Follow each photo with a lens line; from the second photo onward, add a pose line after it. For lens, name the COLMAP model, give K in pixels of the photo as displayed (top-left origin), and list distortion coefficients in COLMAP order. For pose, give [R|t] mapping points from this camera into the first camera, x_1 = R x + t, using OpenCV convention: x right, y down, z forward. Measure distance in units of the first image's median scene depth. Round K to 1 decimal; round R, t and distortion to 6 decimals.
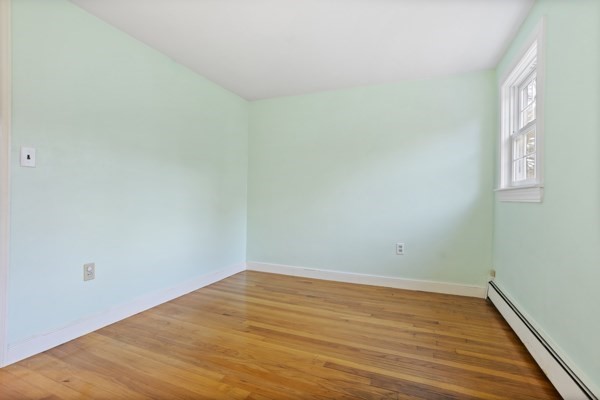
lens RADIAL K [[284.6, 0, 297.2], [0, 284.6, 200.0], [0, 0, 1]] dist [-0.025134, 0.002123]
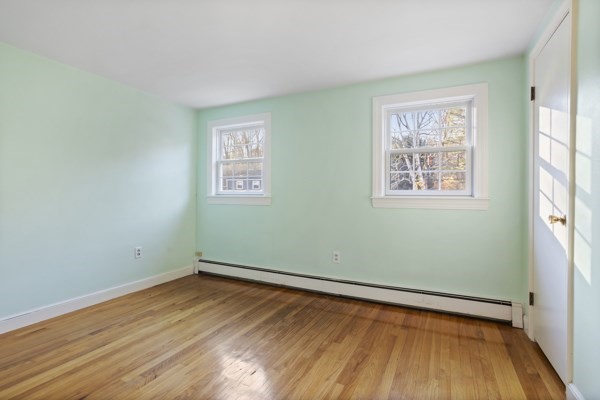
lens RADIAL K [[284.6, 0, 302.7], [0, 284.6, 199.9], [0, 0, 1]] dist [-0.025134, 0.002123]
pose [[0.047666, -0.019658, 0.998670, -0.741115], [-0.002447, 0.999801, 0.019797, -0.046816], [-0.998860, -0.003388, 0.047609, 0.421258]]
